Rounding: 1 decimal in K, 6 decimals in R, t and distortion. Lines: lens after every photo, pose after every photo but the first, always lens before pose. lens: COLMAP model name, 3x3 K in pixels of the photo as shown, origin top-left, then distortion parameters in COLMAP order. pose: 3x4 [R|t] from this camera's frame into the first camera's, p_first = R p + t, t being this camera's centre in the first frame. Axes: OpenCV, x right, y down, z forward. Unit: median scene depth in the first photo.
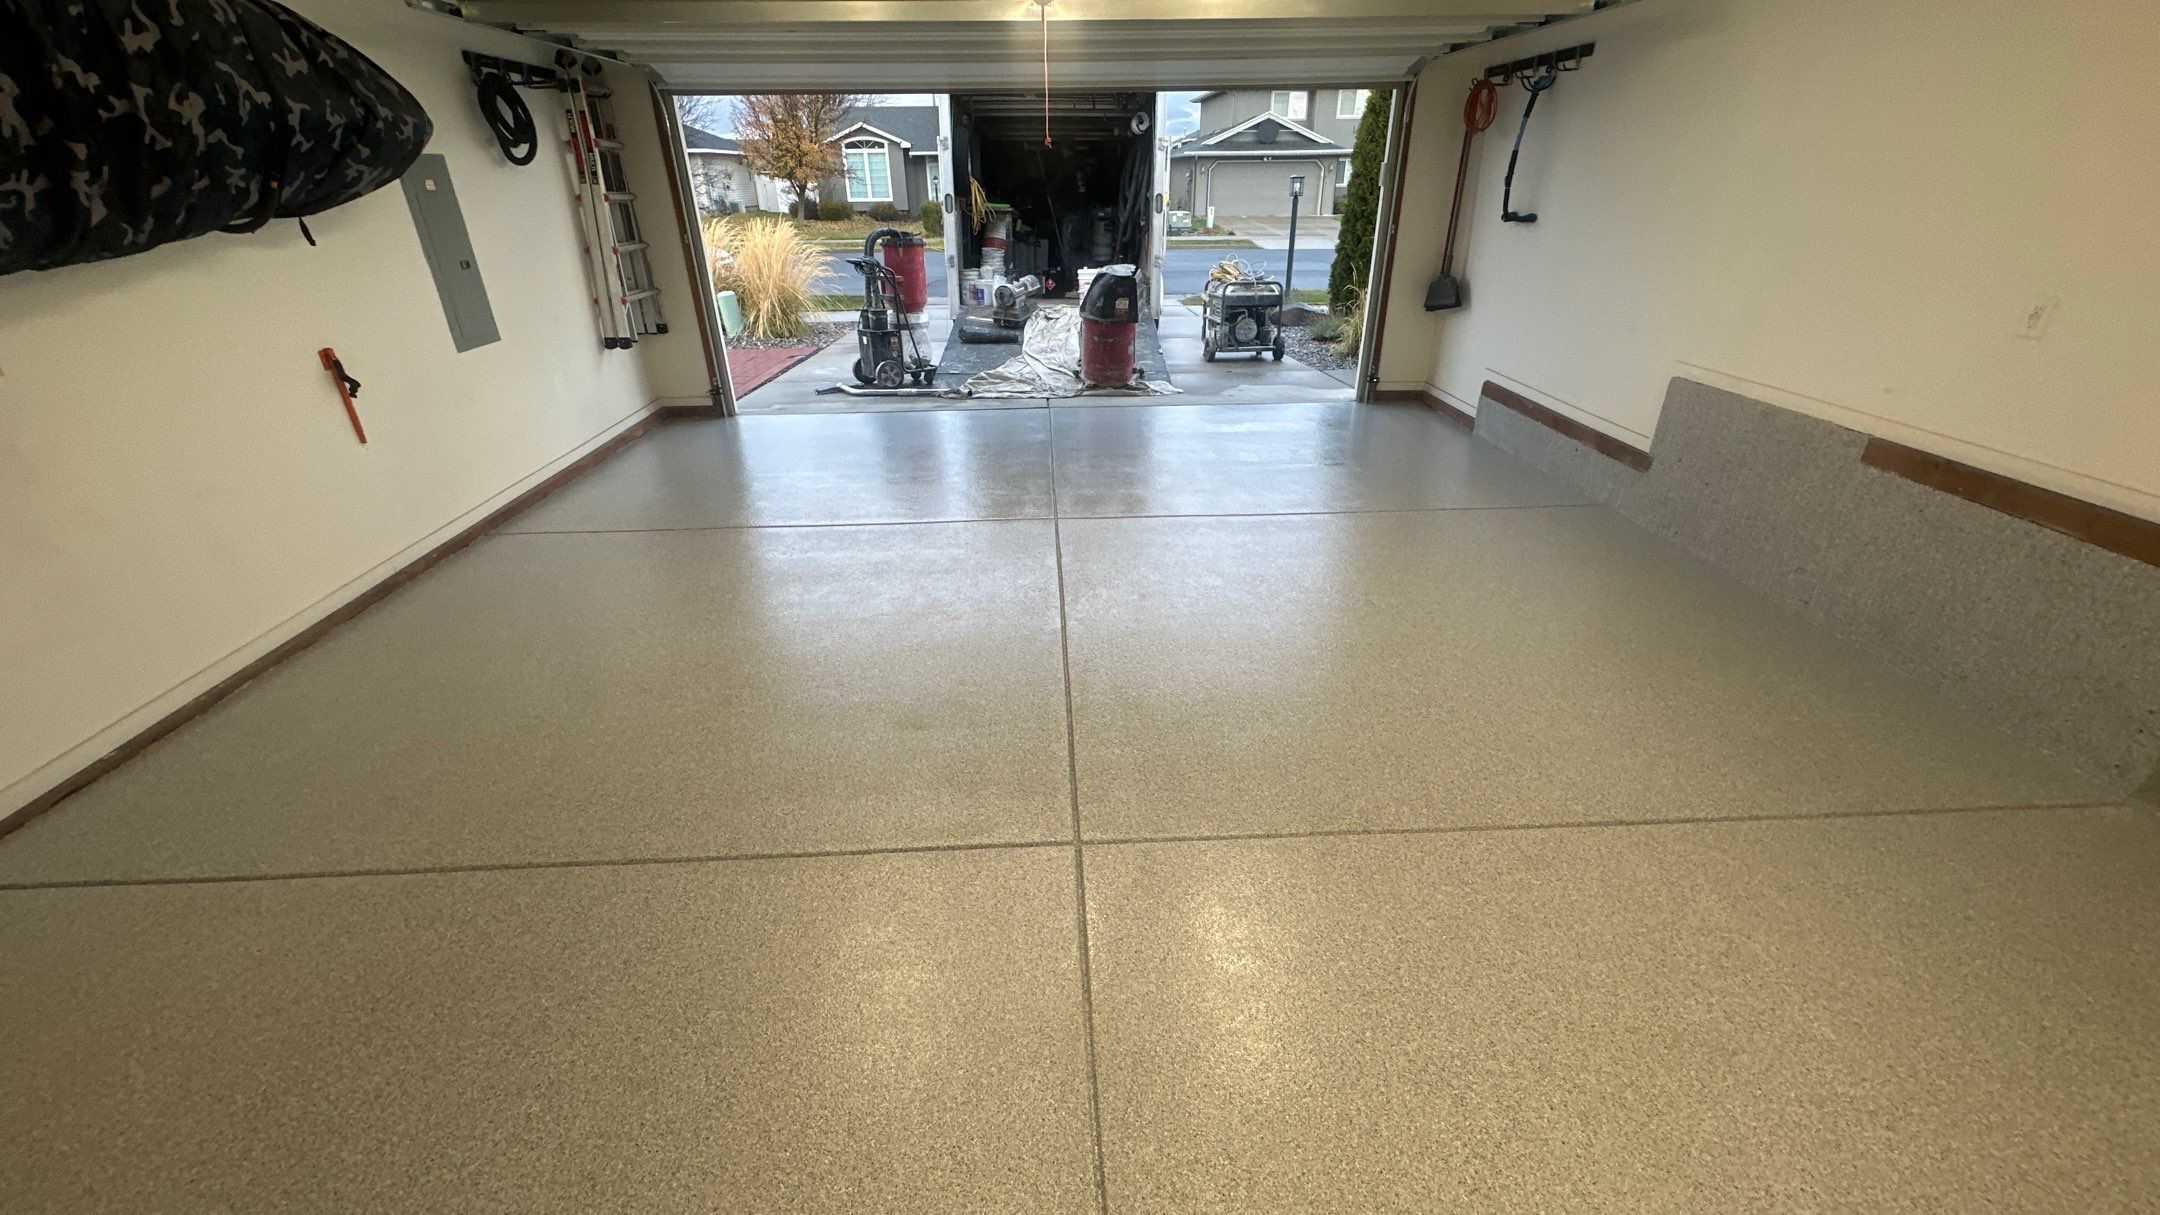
lens RADIAL K [[858.0, 0, 1081.7], [0, 858.0, 605.0], [0, 0, 1]] dist [-0.002987, 0.000327]
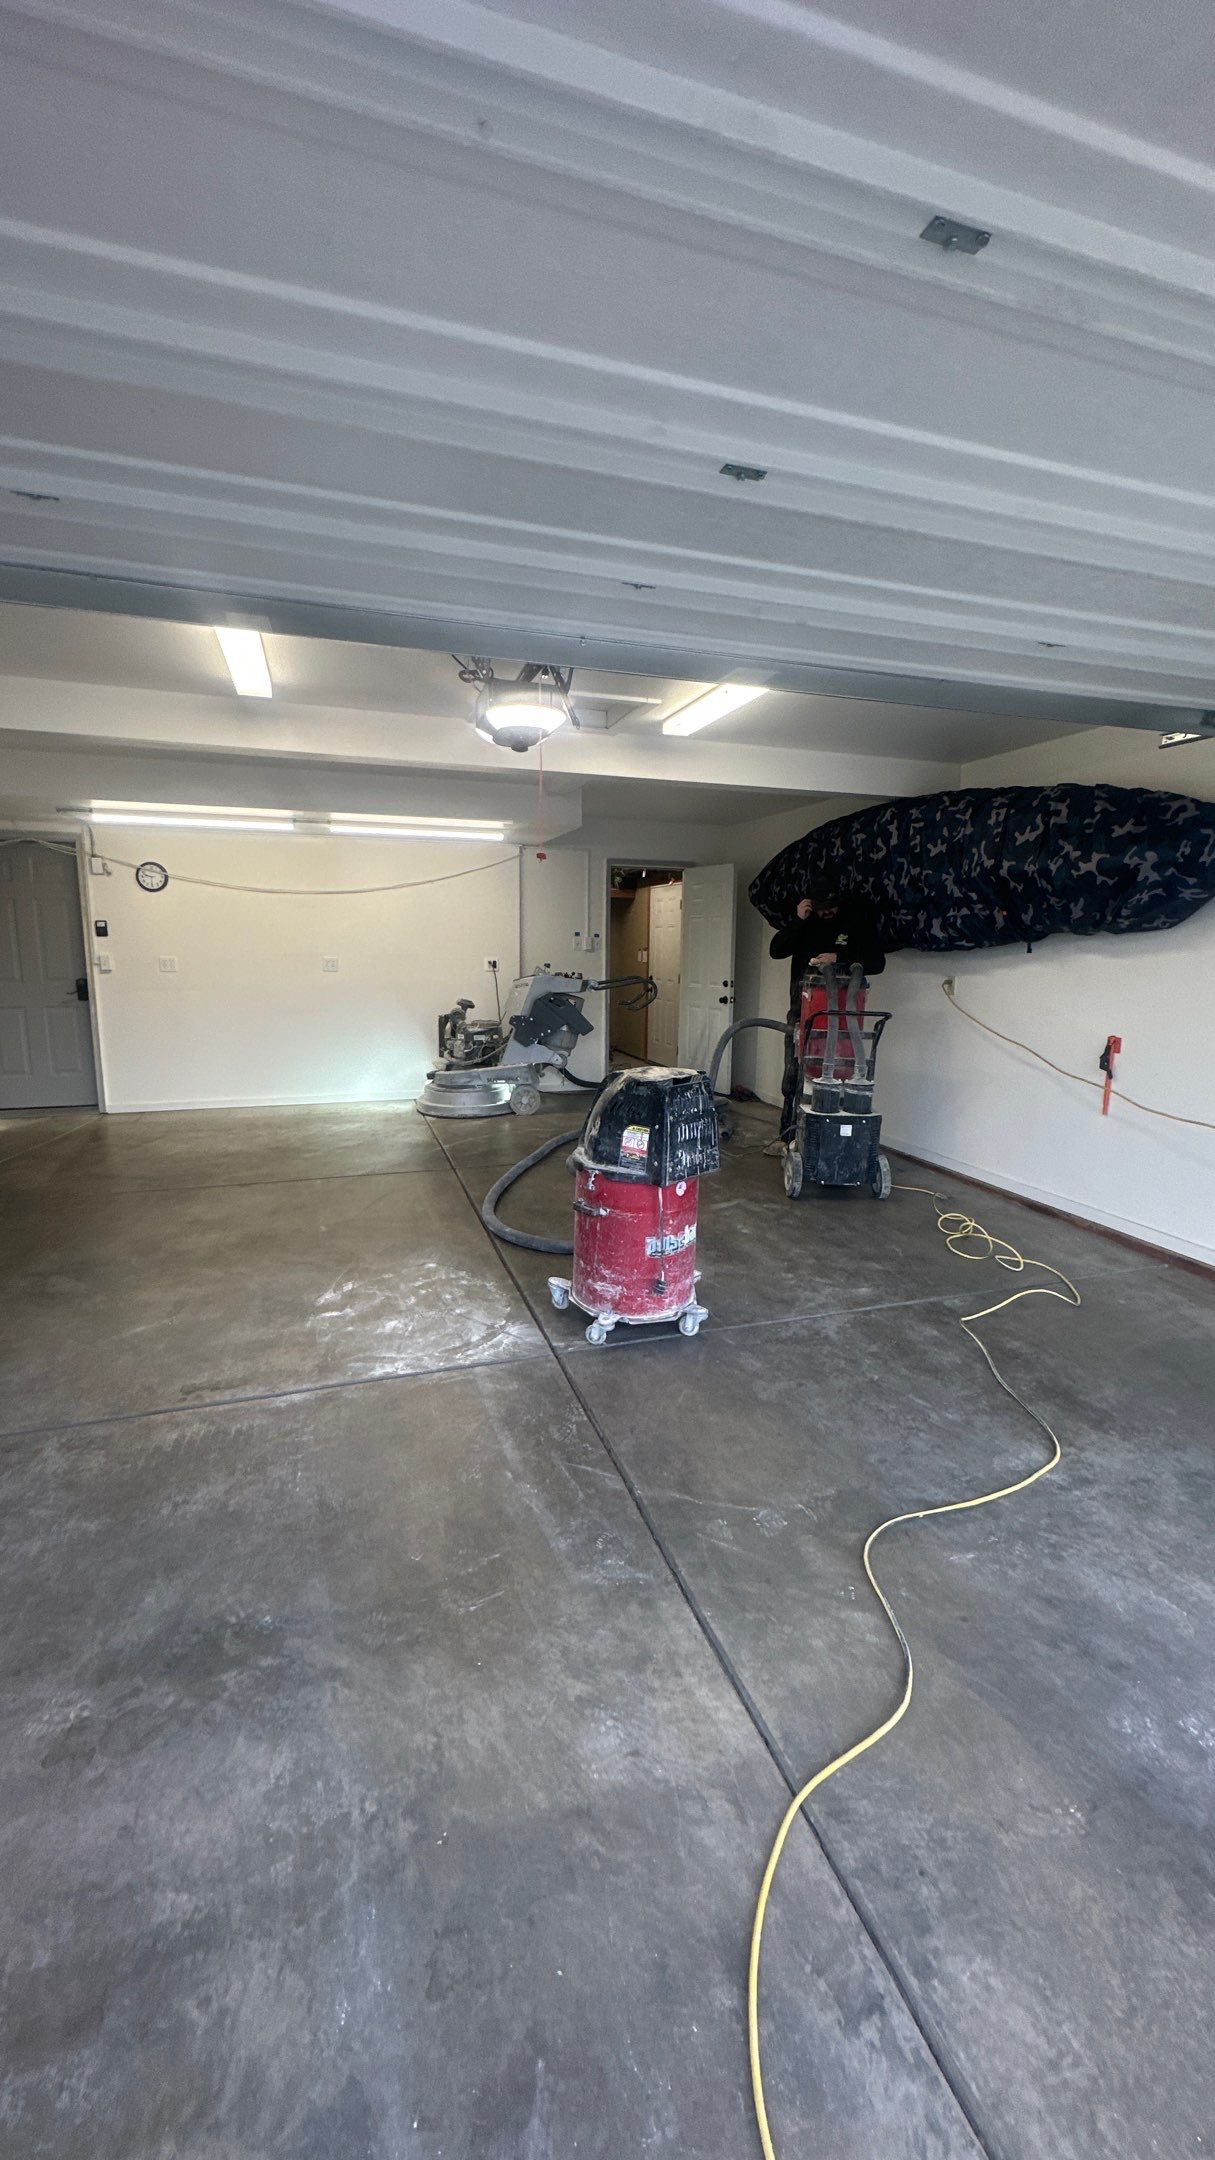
lens RADIAL K [[858.0, 0, 608.5], [0, 858.0, 1085.2], [0, 0, 1]] dist [-0.002987, 0.000327]
pose [[-0.962304, 0.046096, -0.268040, 0.089211], [-0.121530, 0.808790, 0.575403, -0.570090], [0.243312, 0.586288, -0.772700, 1.203301]]
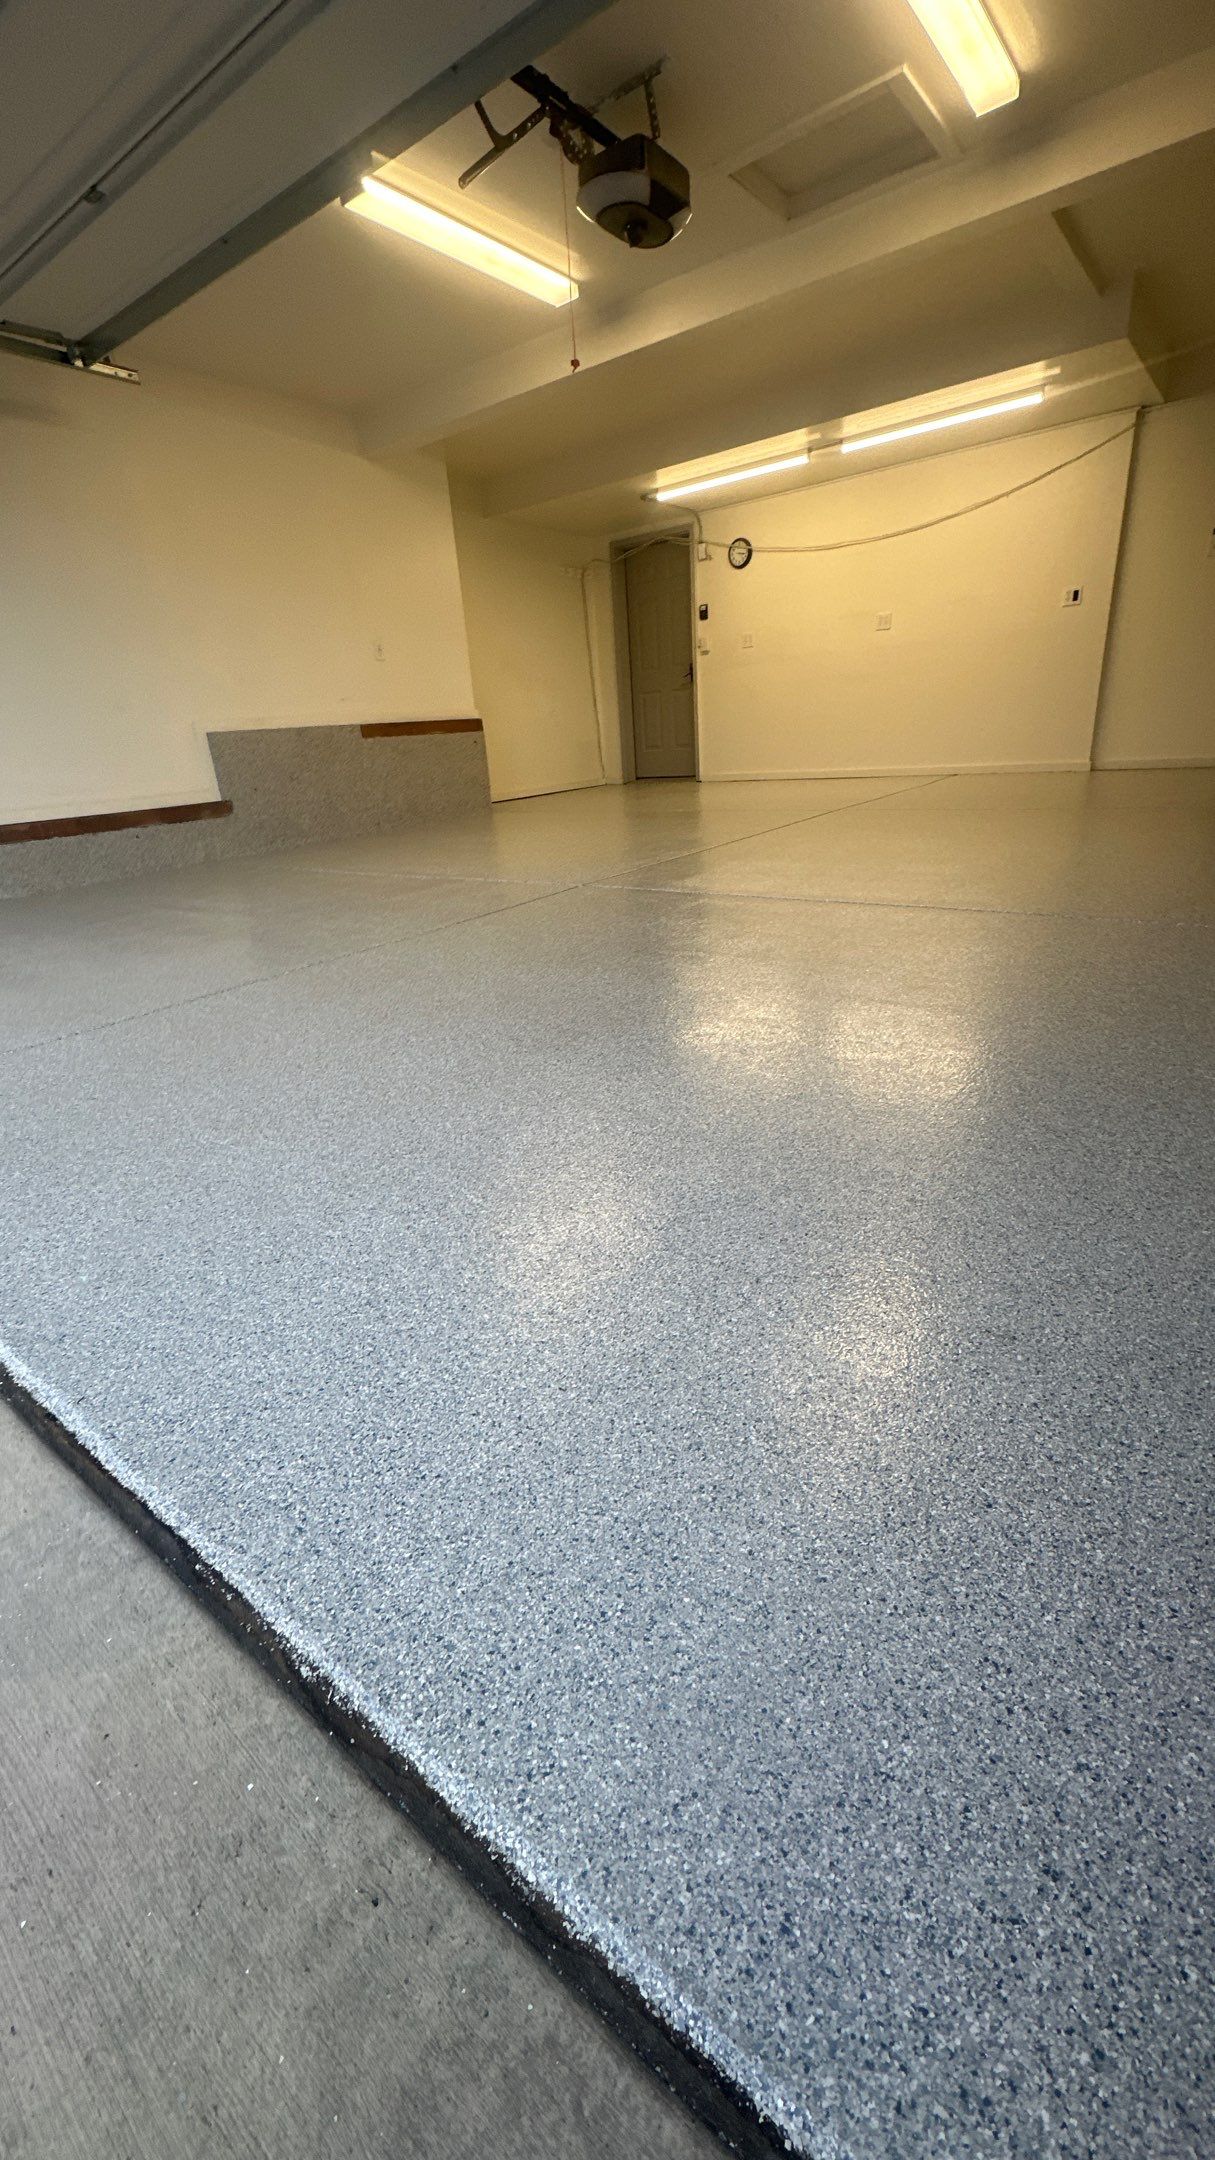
lens RADIAL K [[858.0, 0, 607.6], [0, 858.0, 1080.1], [0, 0, 1]] dist [-0.002987, 0.000327]
pose [[-0.763484, -0.183381, 0.619244, -0.472320], [0.355250, 0.681496, 0.639813, -0.395513], [-0.539342, 0.708474, -0.455165, 1.243099]]
